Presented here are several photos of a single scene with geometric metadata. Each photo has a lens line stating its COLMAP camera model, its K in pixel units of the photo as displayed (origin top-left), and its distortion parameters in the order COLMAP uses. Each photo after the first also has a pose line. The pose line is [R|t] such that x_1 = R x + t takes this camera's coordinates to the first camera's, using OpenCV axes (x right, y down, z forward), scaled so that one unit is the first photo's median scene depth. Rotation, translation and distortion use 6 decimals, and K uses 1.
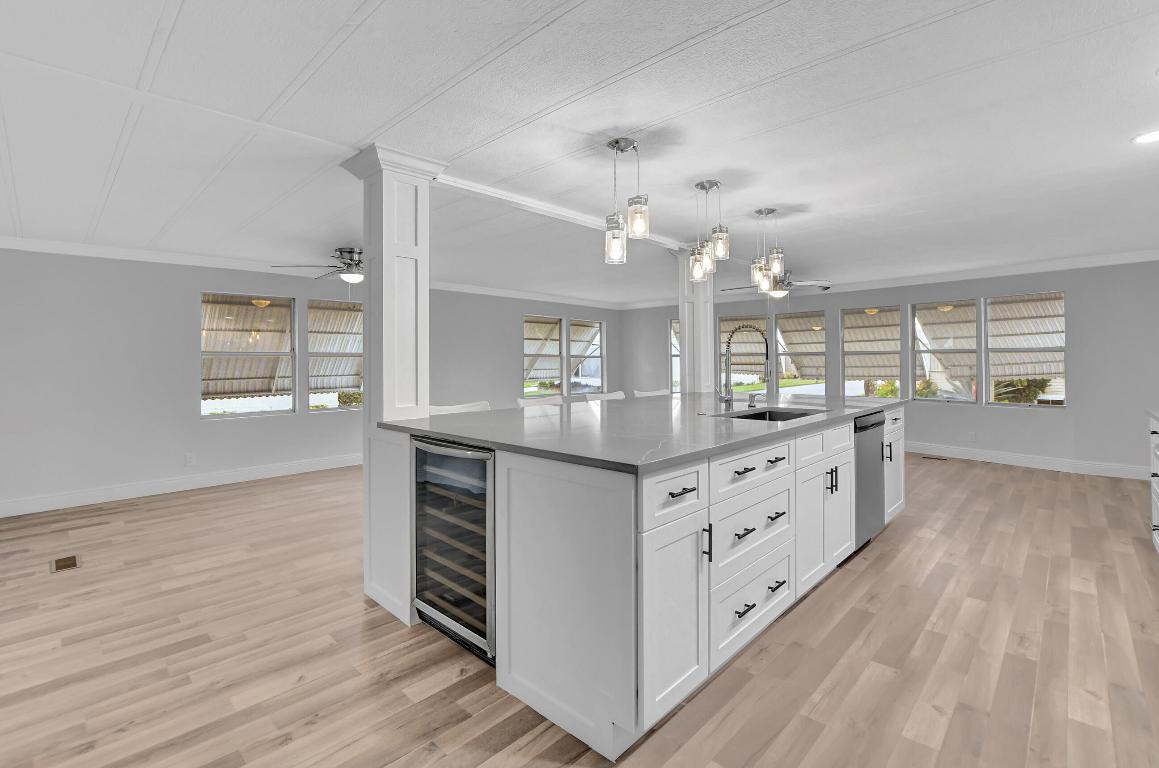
lens RADIAL K [[527.3, 0, 567.1], [0, 527.3, 356.6], [0, 0, 1]] dist [-0.028015, 0.004195]
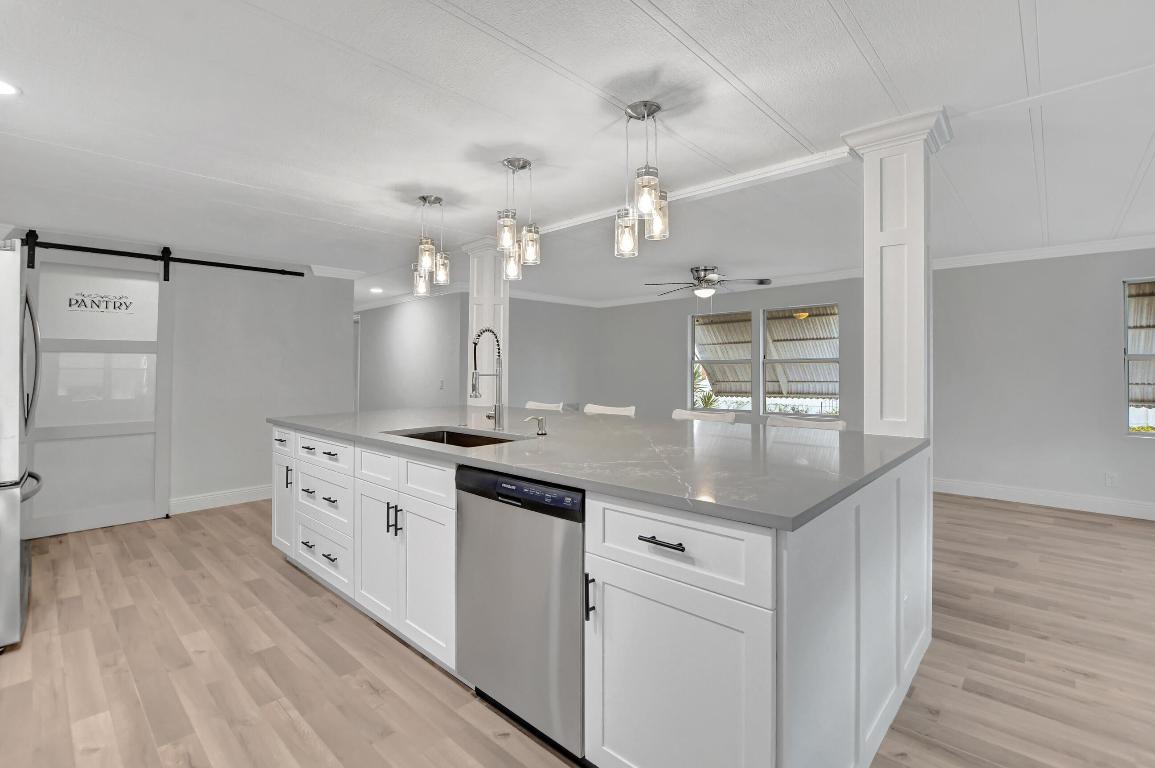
lens RADIAL K [[525.5, 0, 563.4], [0, 525.5, 357.9], [0, 0, 1]] dist [-0.028015, 0.004195]
pose [[0.009187, -0.011634, -0.999890, 1.364710], [0.014722, 0.999826, -0.011498, -0.006658], [0.999849, -0.014614, 0.009356, 1.288593]]
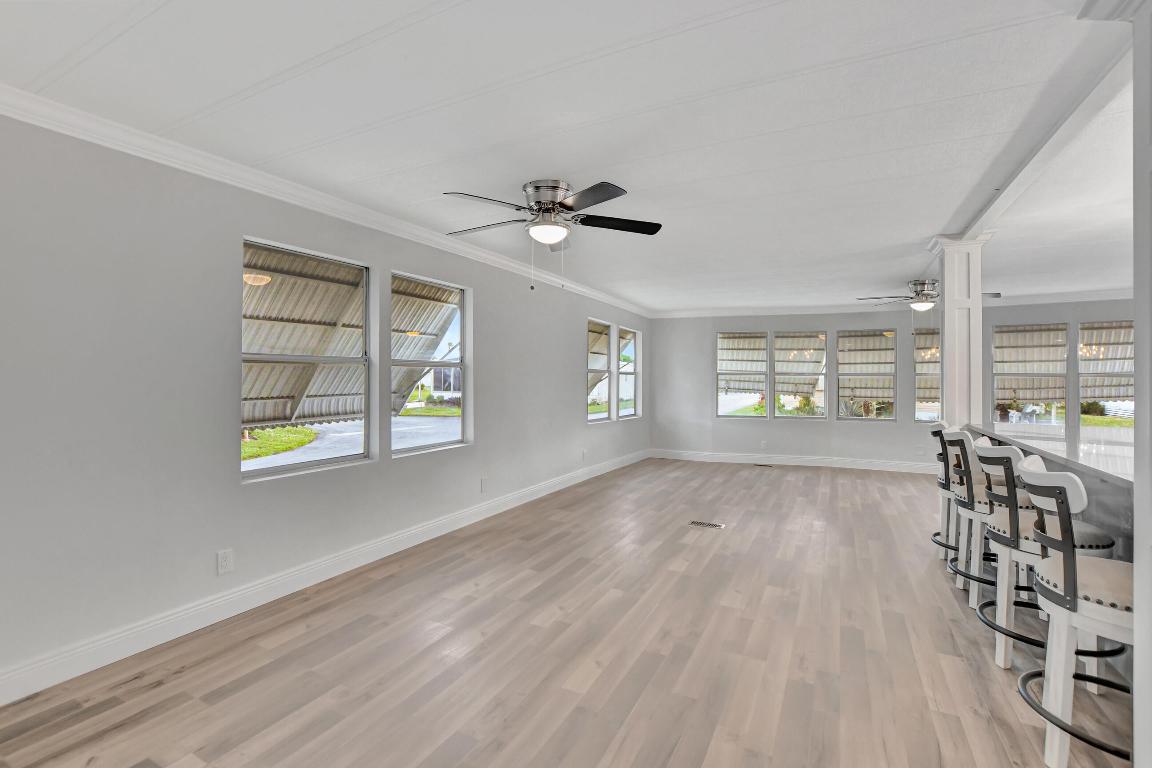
lens RADIAL K [[524.1, 0, 577.3], [0, 524.1, 363.4], [0, 0, 1]] dist [-0.028015, 0.004195]
pose [[0.959216, 0.024437, 0.281616, -1.030529], [-0.019682, 0.999612, -0.019699, 0.011574], [-0.281988, 0.013352, 0.959325, 0.774734]]
